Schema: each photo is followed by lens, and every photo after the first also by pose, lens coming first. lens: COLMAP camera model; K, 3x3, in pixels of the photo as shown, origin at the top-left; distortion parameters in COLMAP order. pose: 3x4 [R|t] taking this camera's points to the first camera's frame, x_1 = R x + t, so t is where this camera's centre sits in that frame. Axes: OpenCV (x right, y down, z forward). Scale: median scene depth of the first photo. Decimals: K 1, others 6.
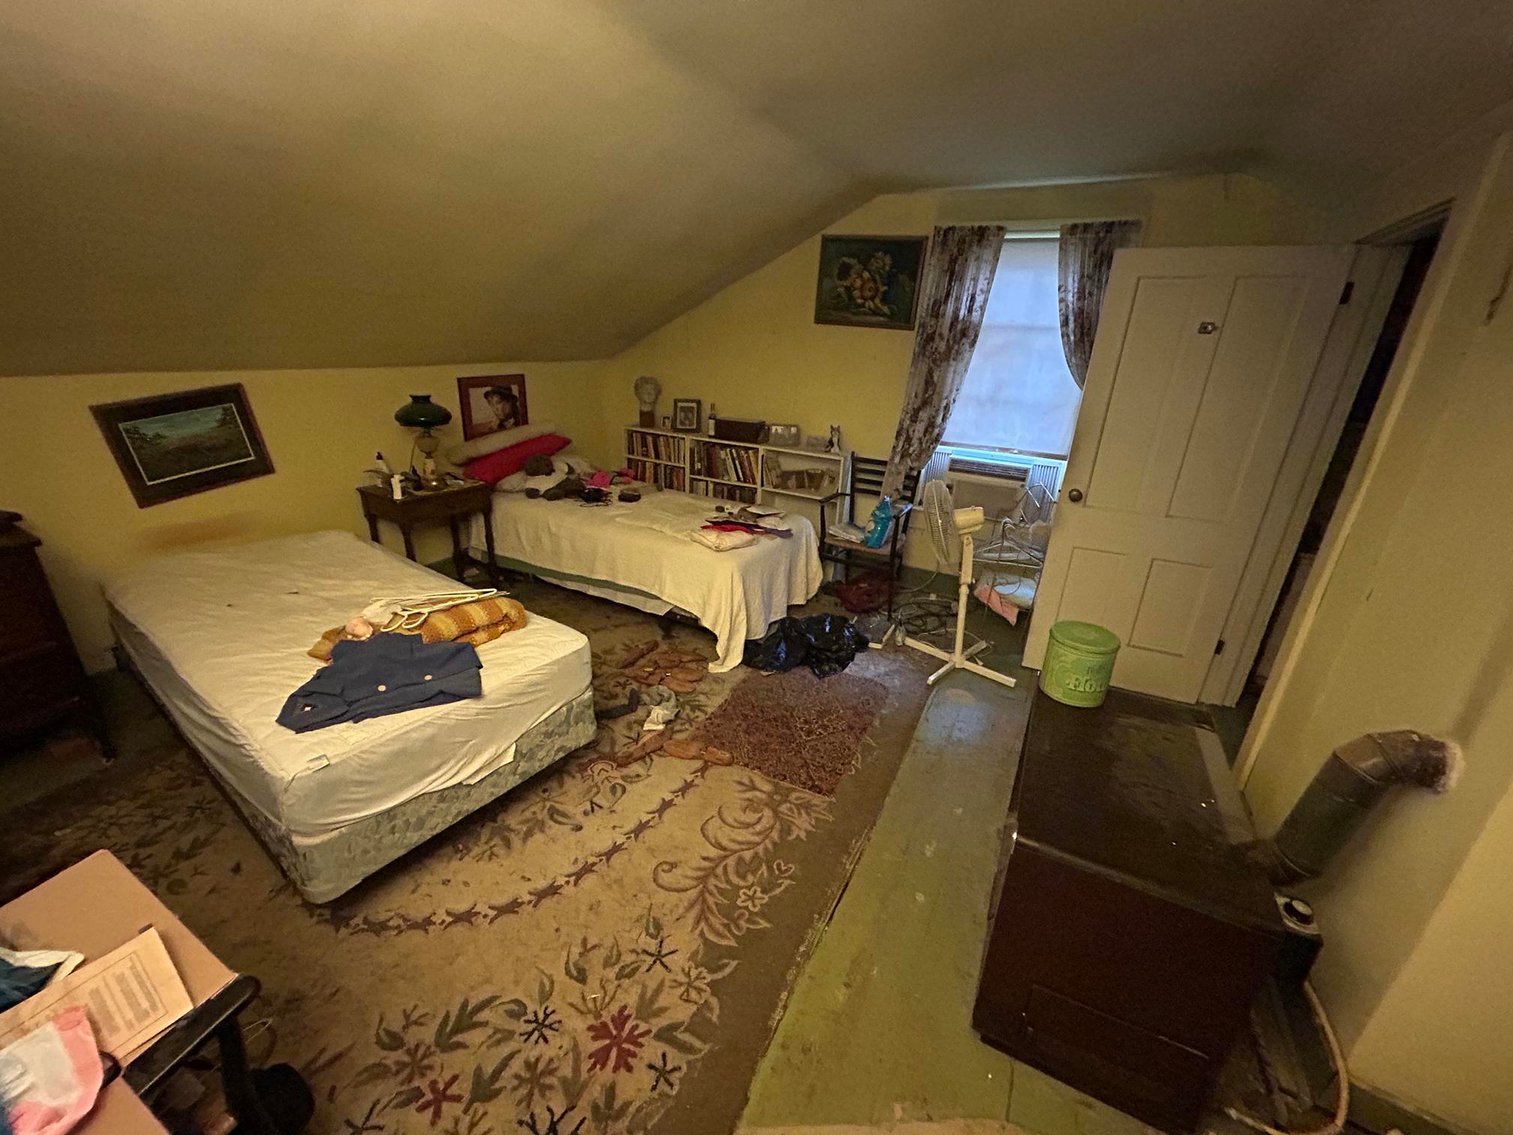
lens RADIAL K [[591.5, 0, 759.5], [0, 591.5, 562.9], [0, 0, 1]] dist [-0.000650, 0.000108]
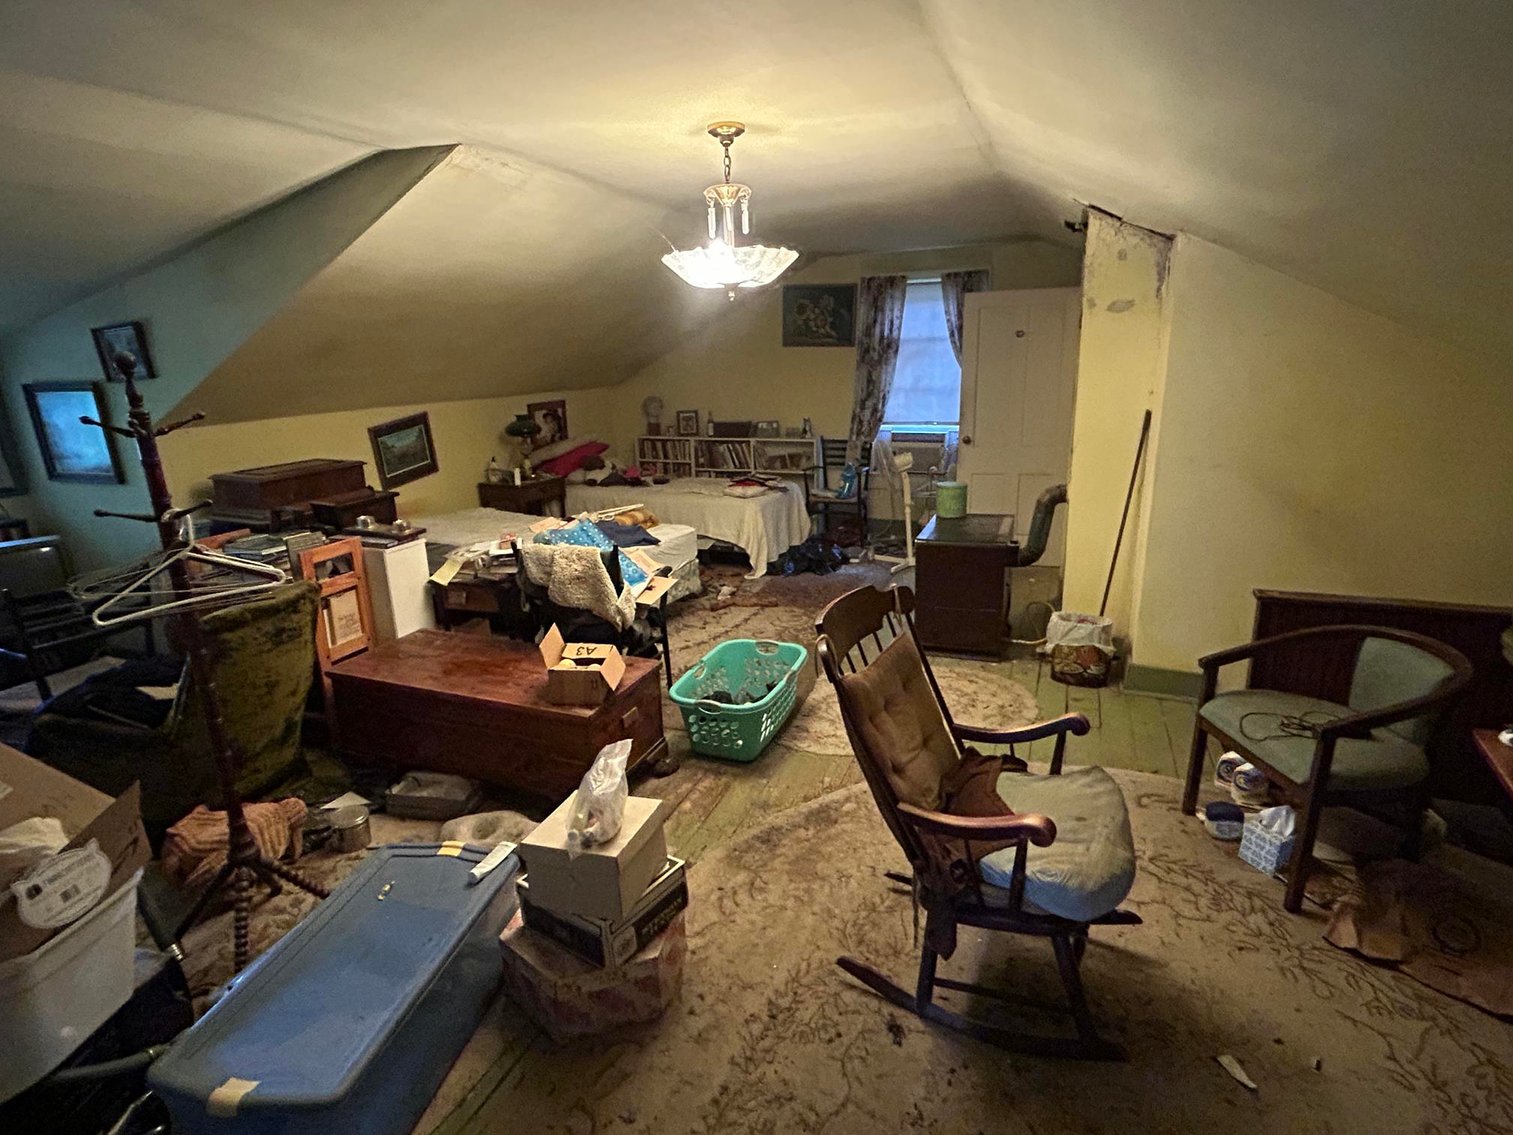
lens RADIAL K [[786.9, 0, 756.2], [0, 786.9, 571.5], [0, 0, 1]] dist [0.002344, 0.000091]
pose [[0.991255, -0.096732, 0.089763, -0.192691], [0.105307, 0.989766, -0.096296, 0.293600], [-0.079530, 0.104907, 0.991297, -0.783017]]
